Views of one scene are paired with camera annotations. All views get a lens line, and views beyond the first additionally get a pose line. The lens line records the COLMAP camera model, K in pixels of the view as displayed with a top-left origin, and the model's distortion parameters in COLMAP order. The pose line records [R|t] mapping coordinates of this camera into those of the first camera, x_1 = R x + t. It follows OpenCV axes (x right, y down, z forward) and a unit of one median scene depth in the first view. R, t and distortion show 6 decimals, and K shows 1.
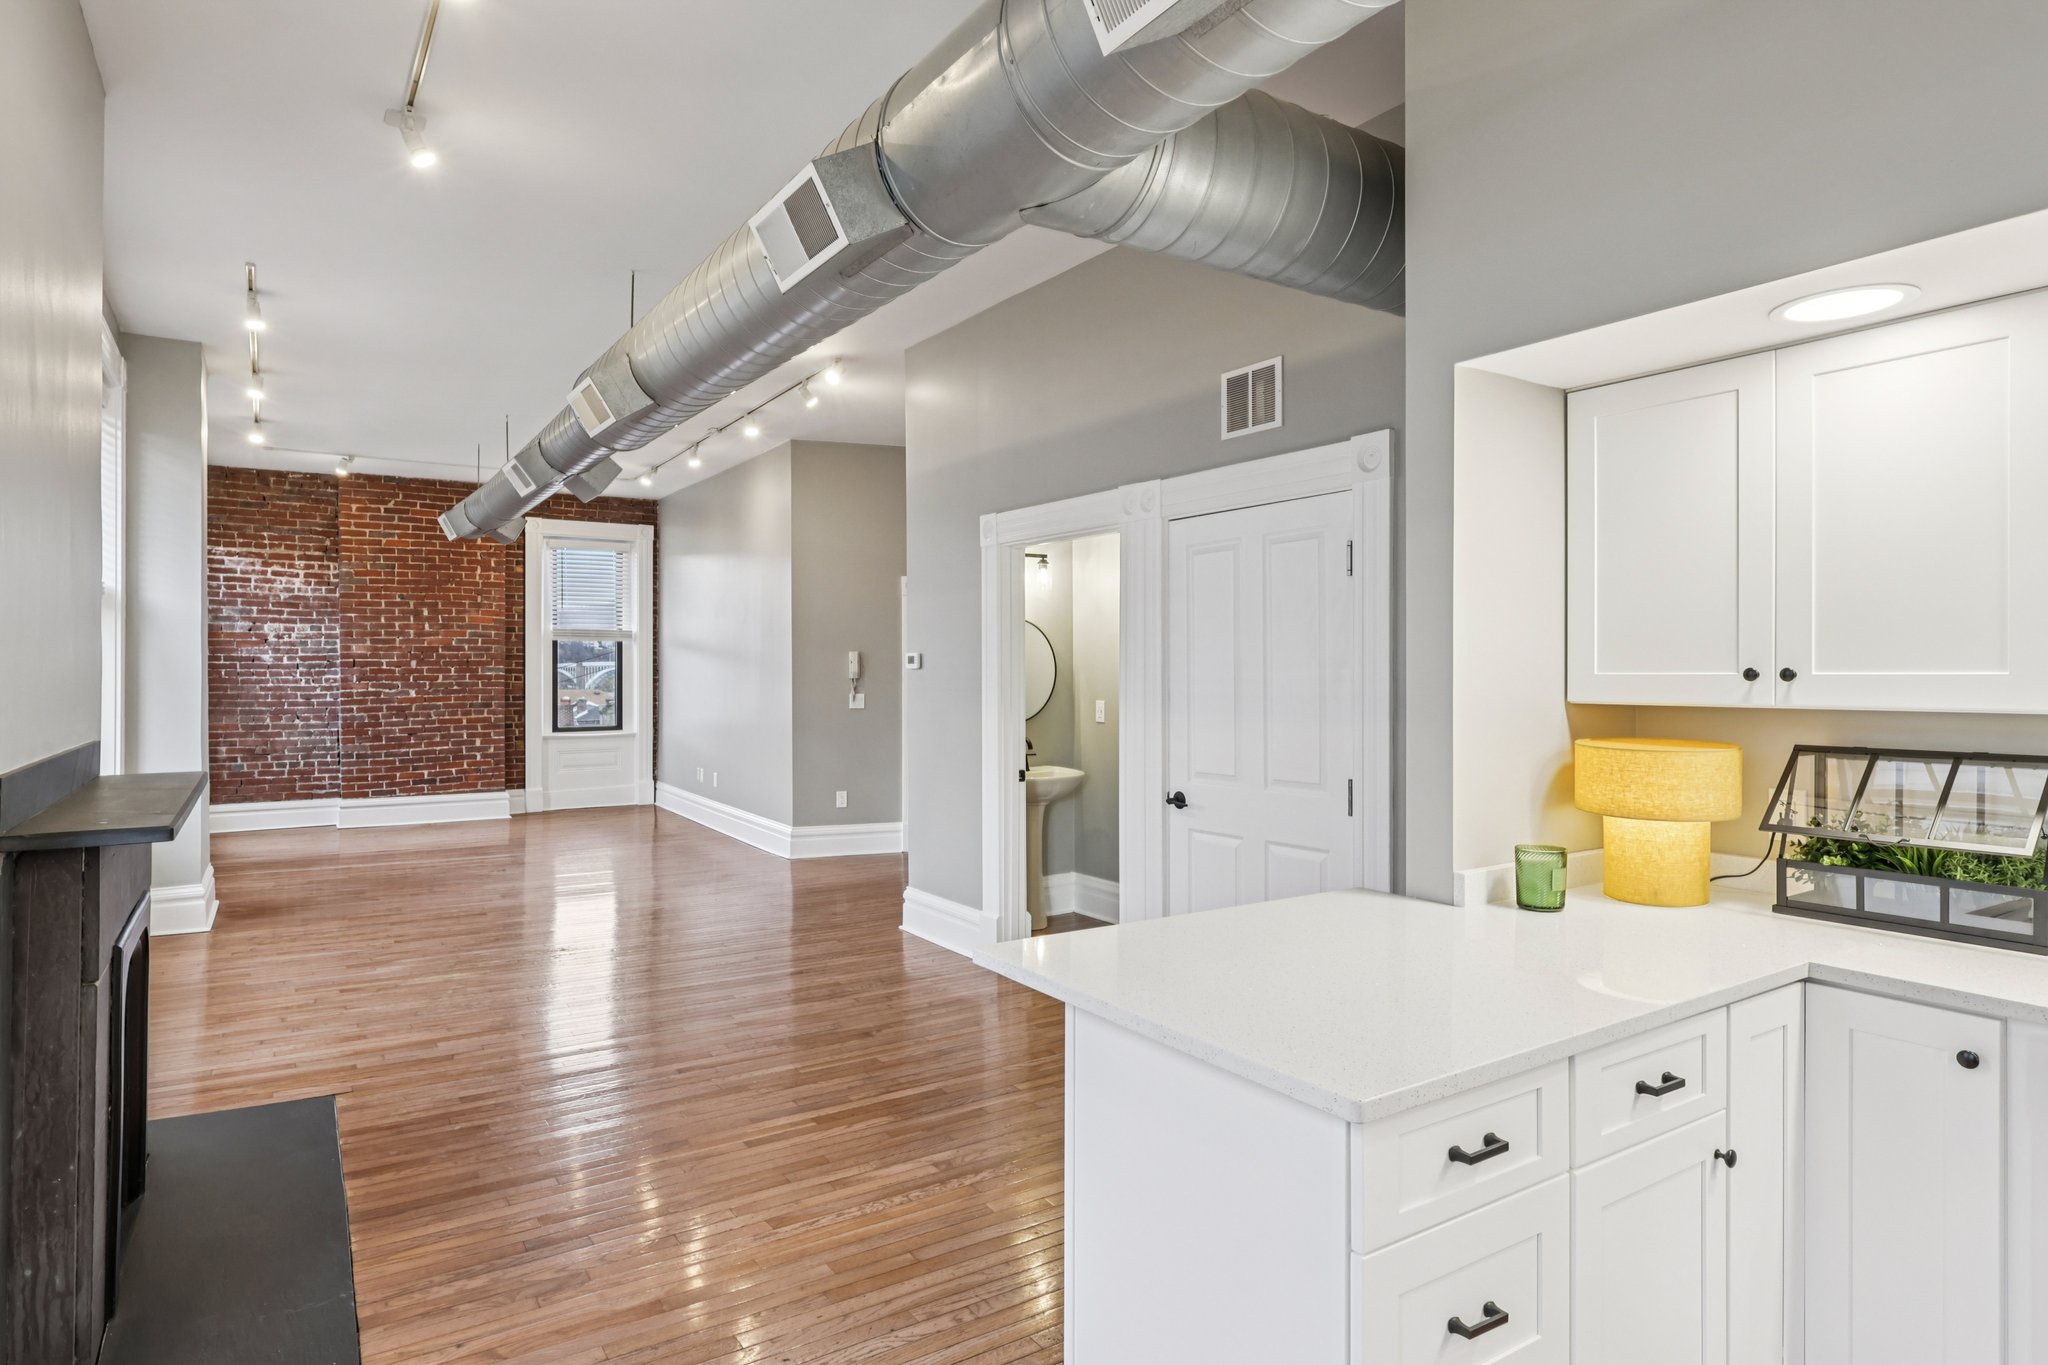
lens RADIAL K [[1115.6, 0, 1014.8], [0, 1115.6, 677.6], [0, 0, 1]] dist [0.000519, -0.000355]
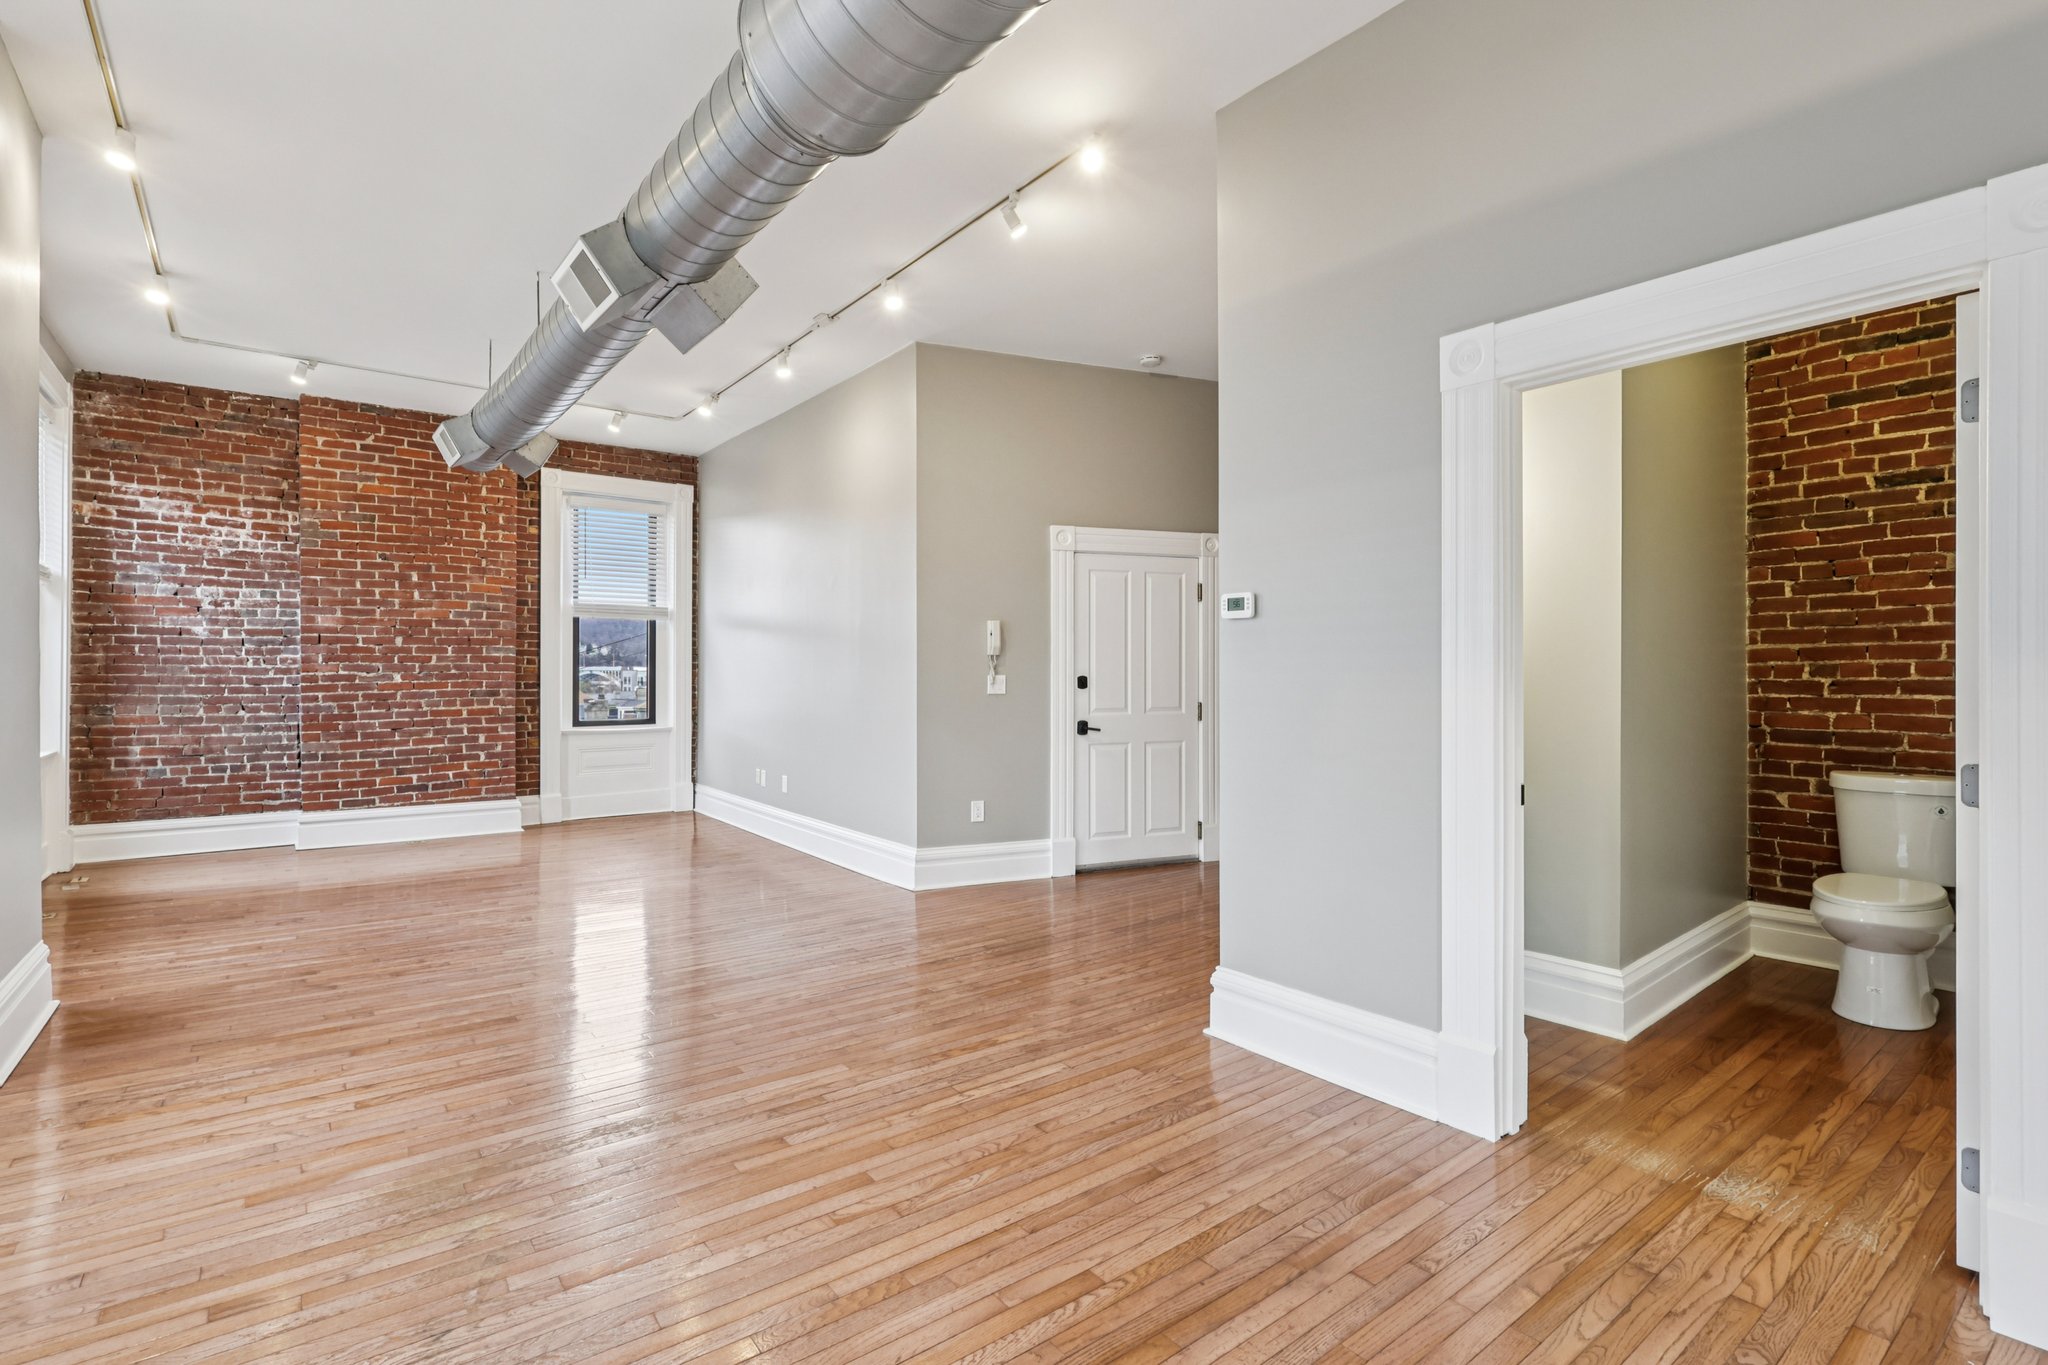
lens RADIAL K [[946.2, 0, 1018.4], [0, 946.2, 680.6], [0, 0, 1]] dist [-0.001735, 0.000089]
pose [[0.996597, 0.001889, 0.082401, -0.156363], [-0.001714, 0.999996, -0.002197, 0.017147], [-0.082405, 0.002048, 0.996597, 0.296232]]
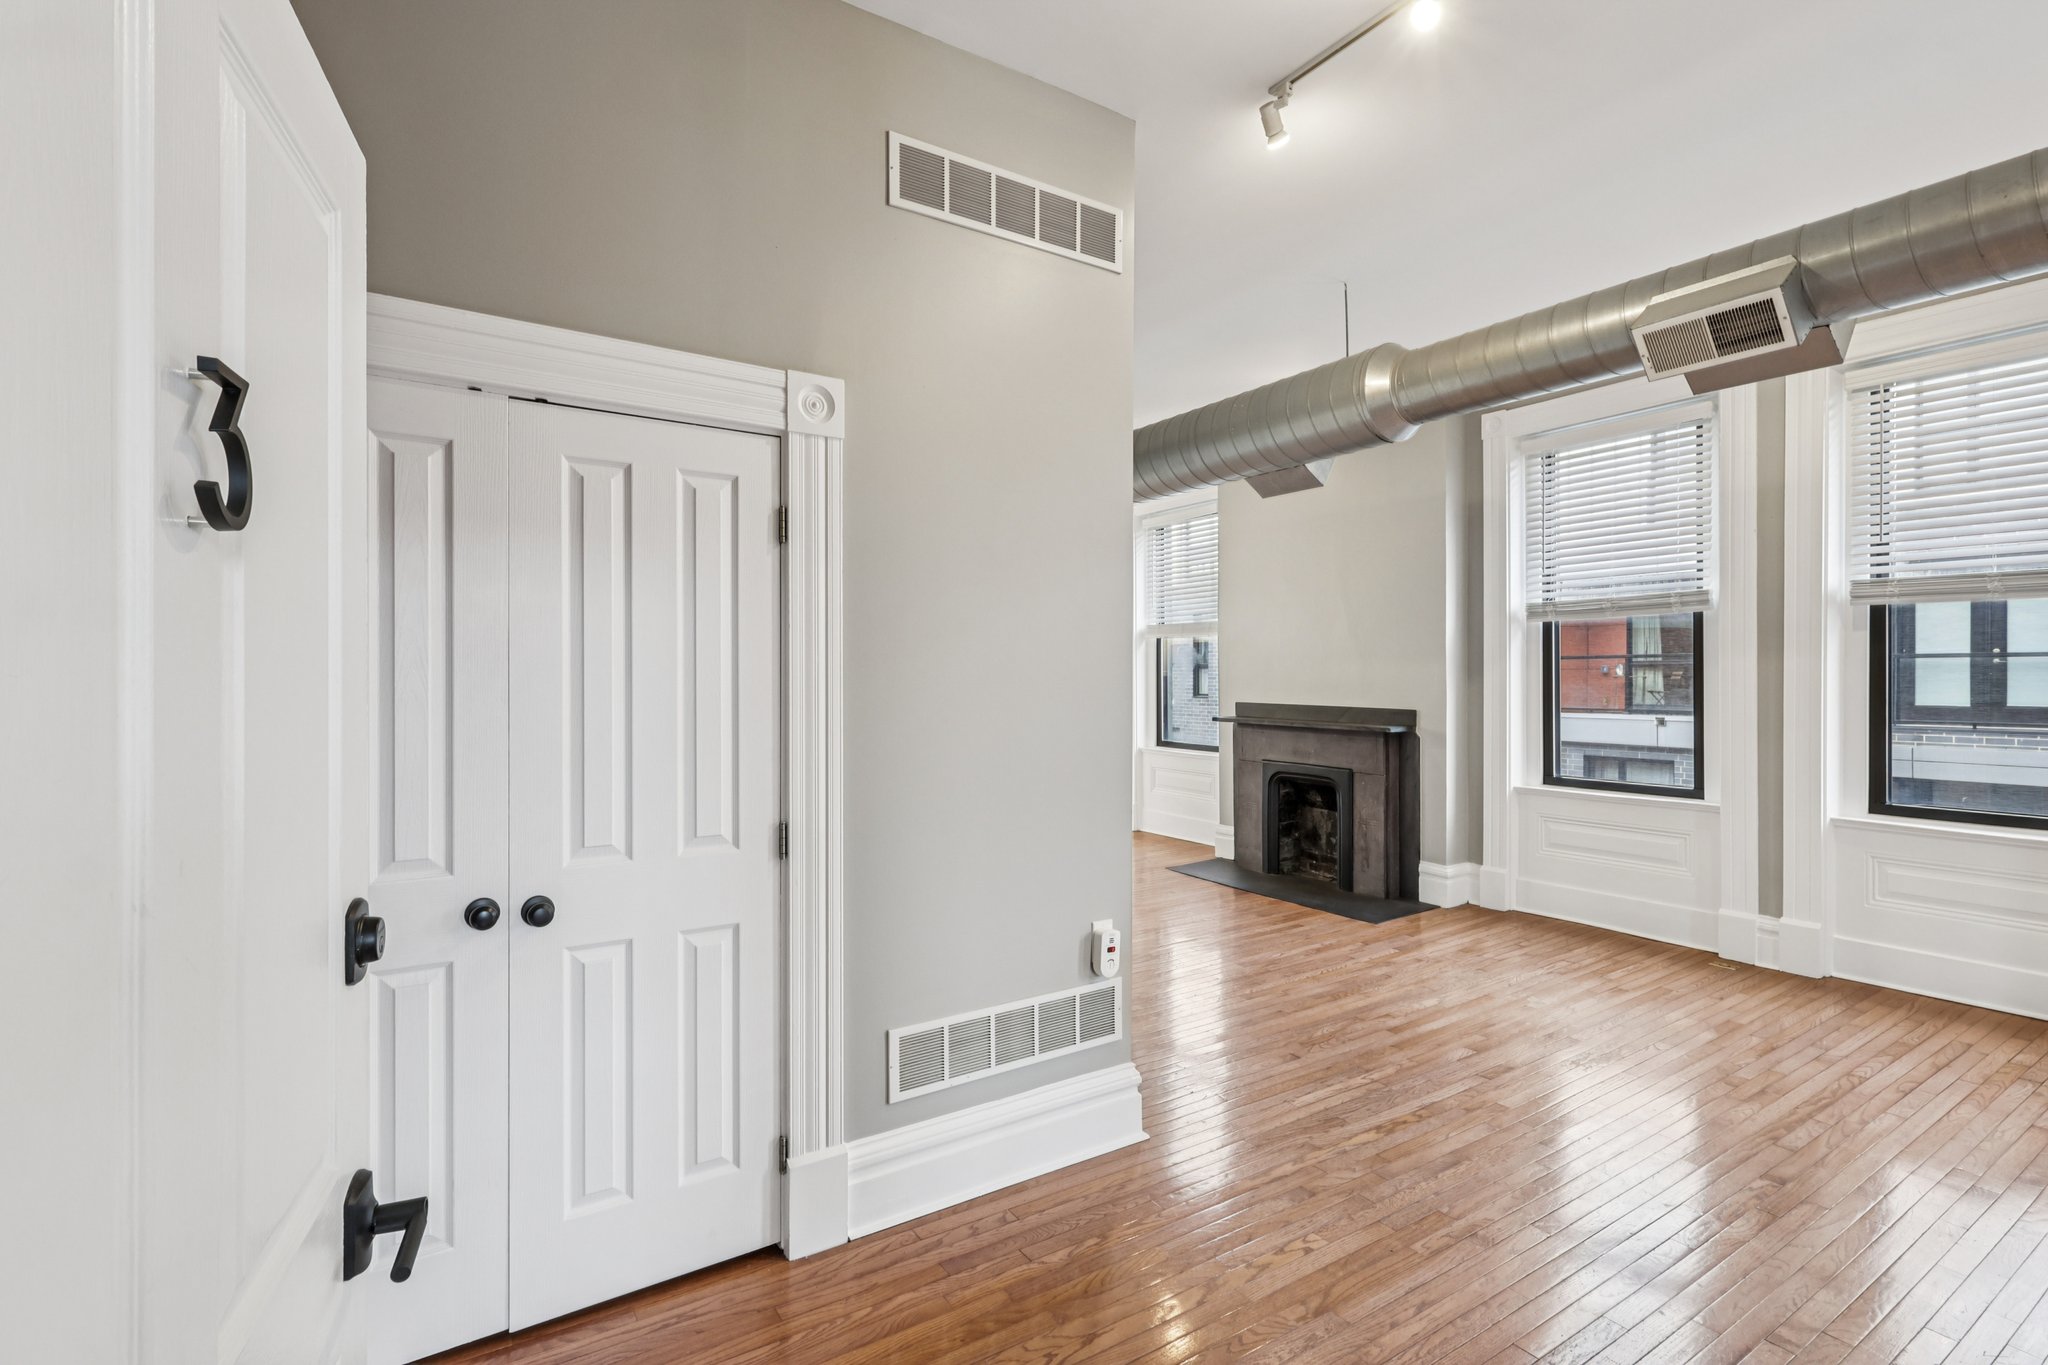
lens RADIAL K [[950.6, 0, 1020.2], [0, 950.6, 679.7], [0, 0, 1]] dist [-0.000042, 0.000656]
pose [[-0.999970, 0.002318, 0.007328, -0.025588], [0.002433, 0.999874, 0.015697, -0.010018], [-0.007291, 0.015714, -0.999850, 0.920118]]
